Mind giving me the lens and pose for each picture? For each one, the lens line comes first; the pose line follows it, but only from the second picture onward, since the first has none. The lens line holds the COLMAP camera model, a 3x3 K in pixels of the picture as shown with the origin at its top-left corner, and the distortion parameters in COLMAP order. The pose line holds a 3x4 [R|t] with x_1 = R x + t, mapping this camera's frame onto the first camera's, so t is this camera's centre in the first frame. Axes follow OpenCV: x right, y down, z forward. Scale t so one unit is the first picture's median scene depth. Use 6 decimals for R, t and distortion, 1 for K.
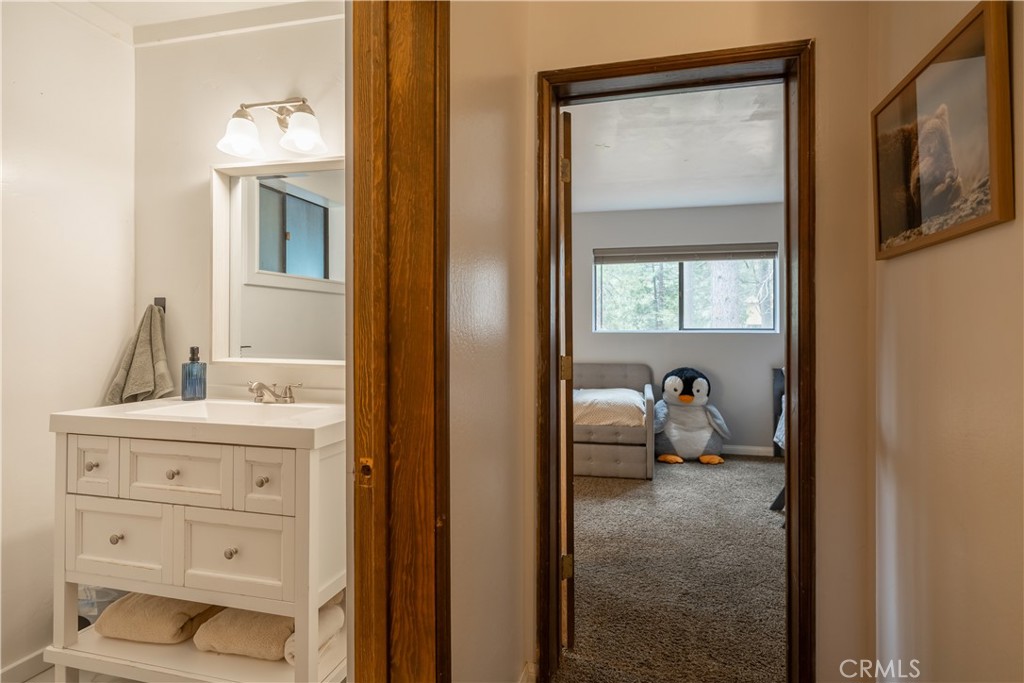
lens RADIAL K [[520.3, 0, 575.3], [0, 520.3, 330.0], [0, 0, 1]] dist [-0.013811, 0.001534]
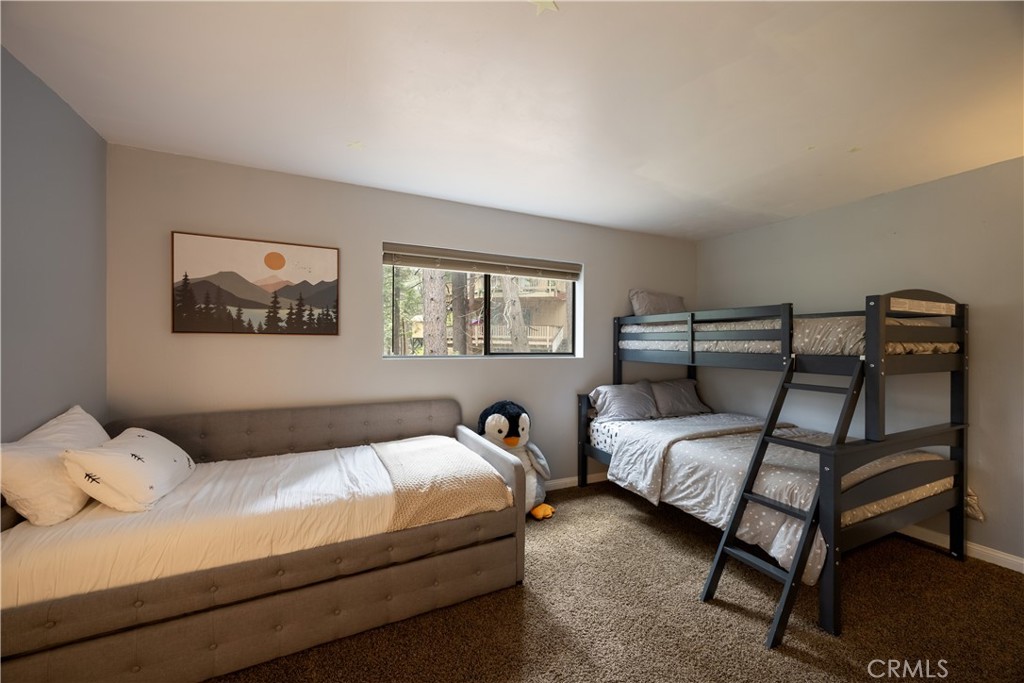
lens RADIAL K [[392.0, 0, 523.0], [0, 392.0, 347.0], [0, 0, 1]] dist [0.004266, 0.000228]
pose [[0.826092, 0.003885, 0.563523, -0.119092], [-0.012336, 0.999861, 0.011191, -0.022028], [-0.563401, -0.016196, 0.826025, 0.483009]]
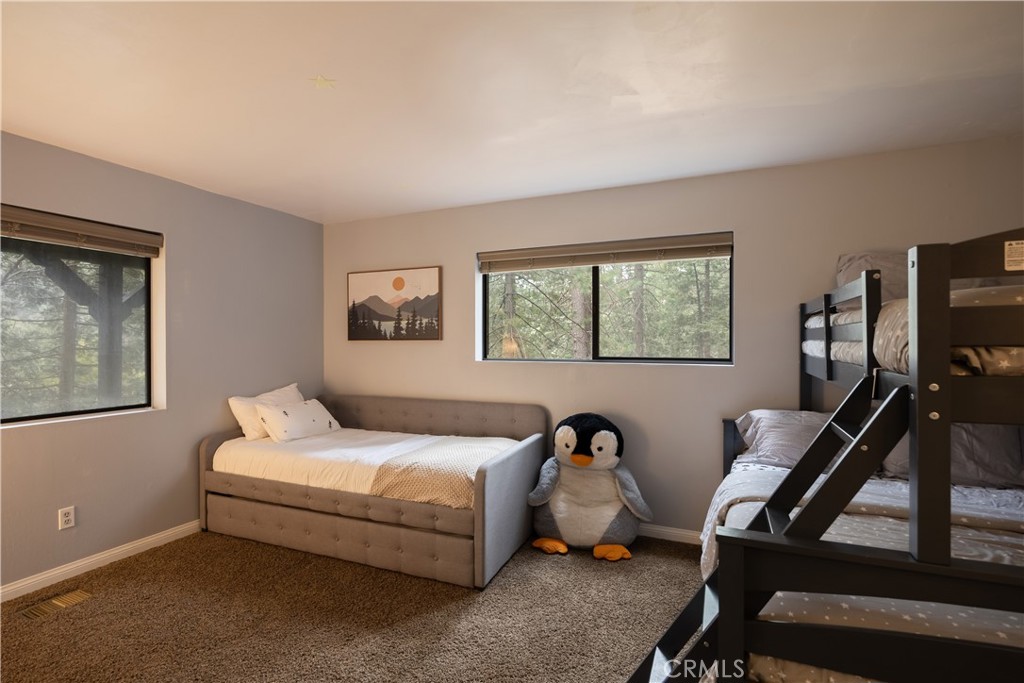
lens RADIAL K [[489.2, 0, 506.1], [0, 489.2, 343.9], [0, 0, 1]] dist [-0.012194, 0.000024]
pose [[0.967733, 0.003337, -0.251957, 0.279822], [-0.001203, 0.999962, 0.008621, -0.029622], [0.251976, -0.008040, 0.967700, 0.333846]]
